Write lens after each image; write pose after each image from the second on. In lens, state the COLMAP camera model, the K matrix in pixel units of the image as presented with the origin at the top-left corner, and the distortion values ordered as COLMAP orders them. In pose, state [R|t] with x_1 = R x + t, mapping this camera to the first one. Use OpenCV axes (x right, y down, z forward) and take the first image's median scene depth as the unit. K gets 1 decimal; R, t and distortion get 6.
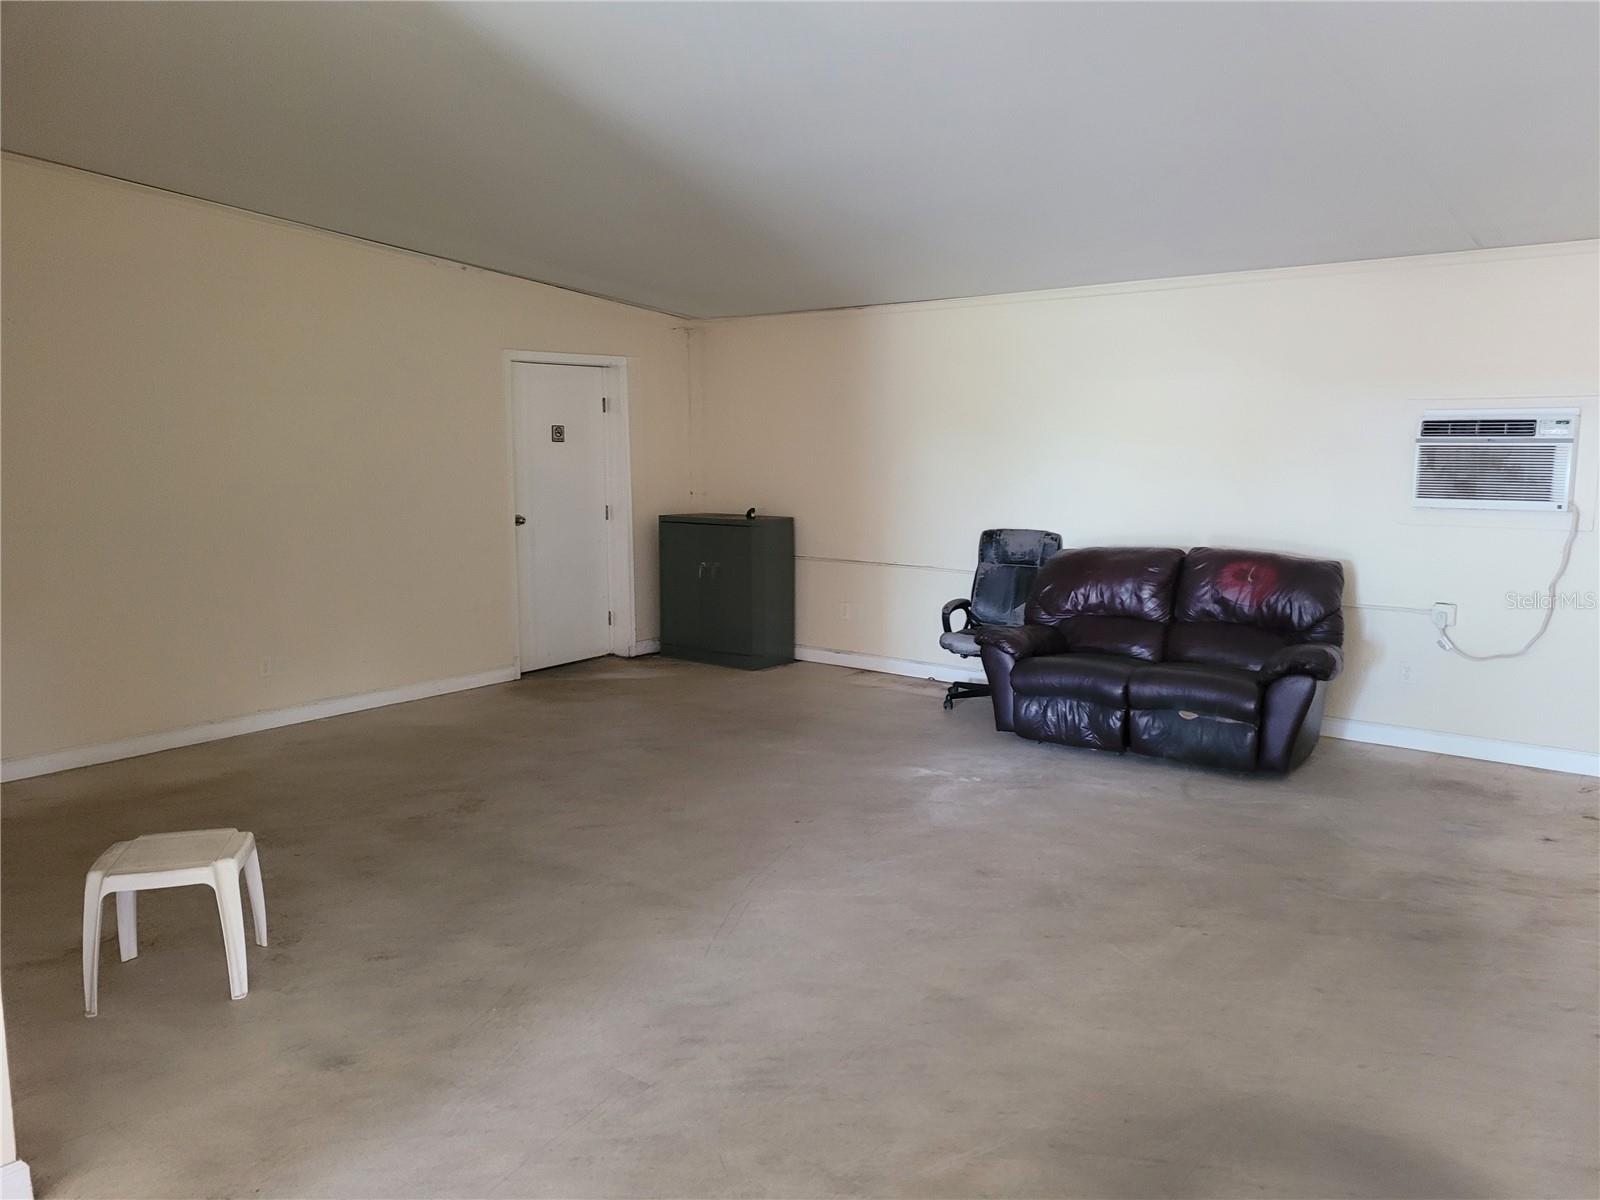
lens RADIAL K [[1191.0, 0, 812.8], [0, 1191.0, 602.7], [0, 0, 1]] dist [0.062199, -0.052296]
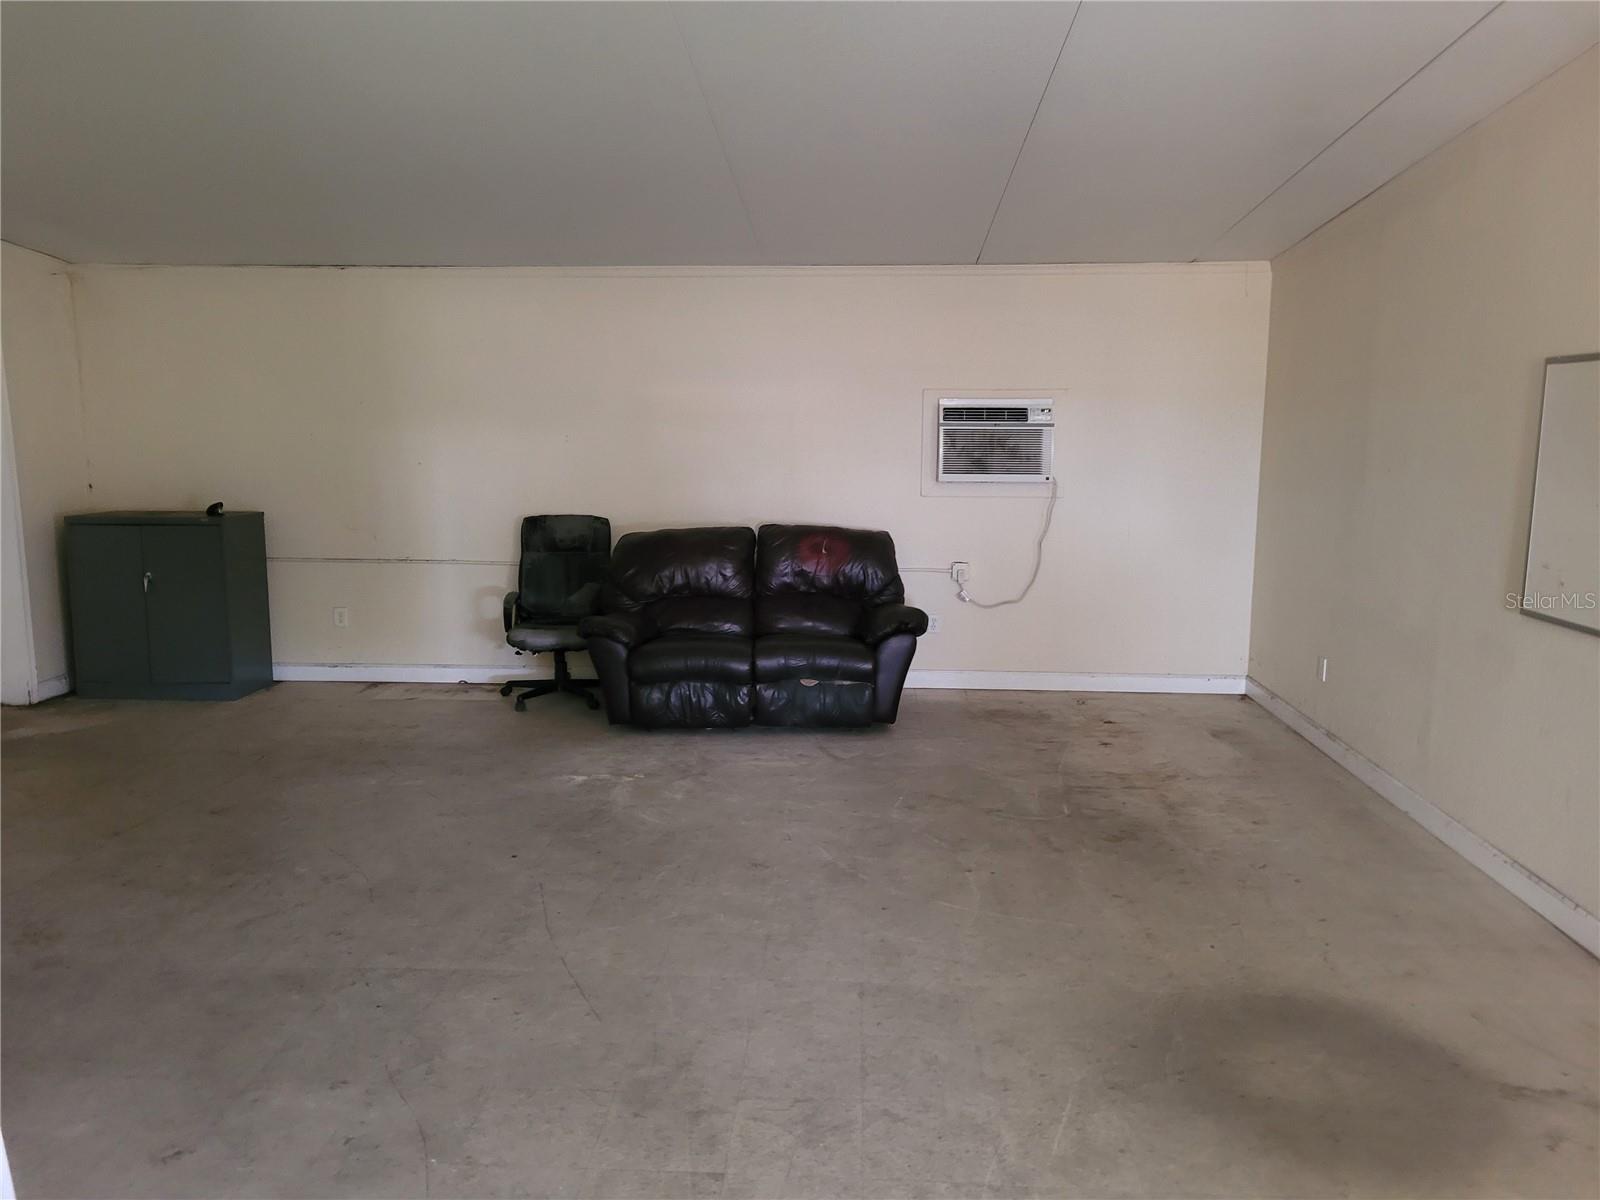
lens RADIAL K [[1191.0, 0, 813.6], [0, 1191.0, 585.3], [0, 0, 1]] dist [0.062199, -0.052296]
pose [[0.816044, -0.073991, 0.573235, -0.270683], [0.074791, 0.996952, 0.022212, -0.014230], [-0.573131, 0.024746, 0.819090, 0.127965]]
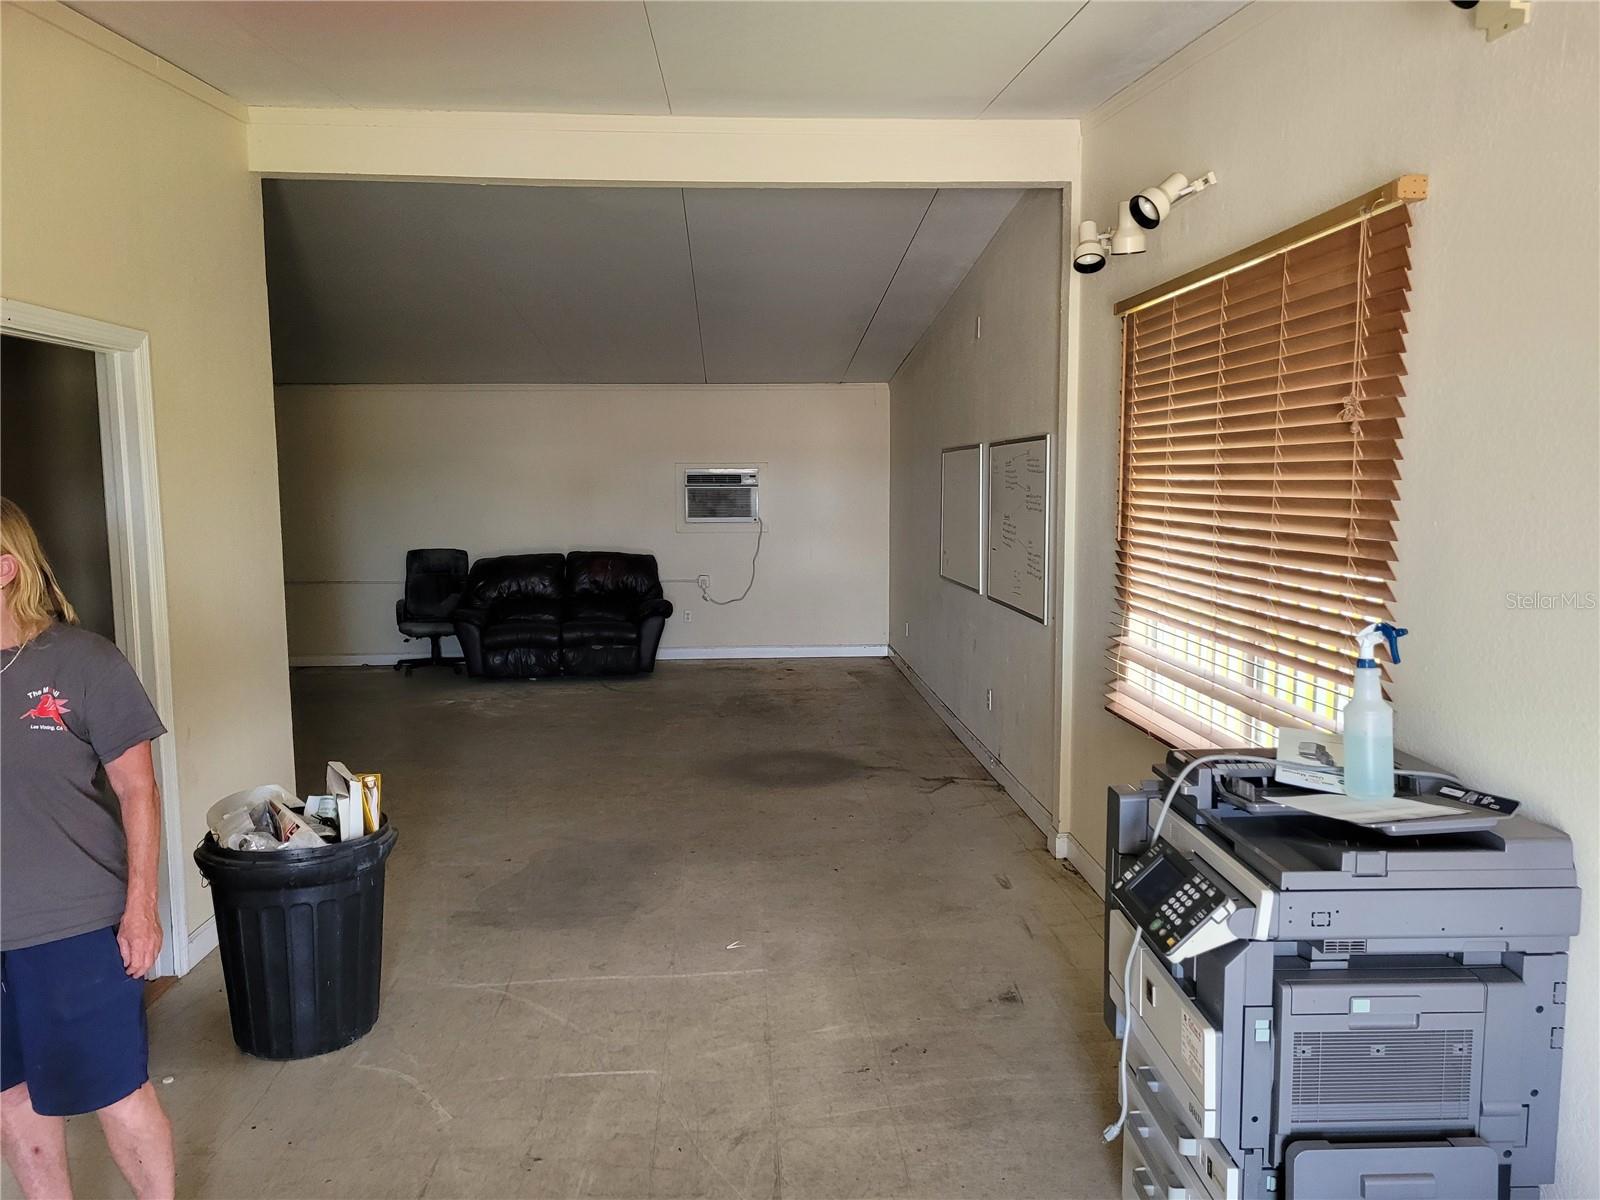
lens RADIAL K [[1191.0, 0, 792.1], [0, 1191.0, 606.1], [0, 0, 1]] dist [0.062199, -0.052296]
pose [[0.755403, -0.071165, 0.651385, -0.549875], [0.097121, 0.995265, -0.003896, 0.066696], [-0.648023, 0.066206, 0.758738, -0.442081]]
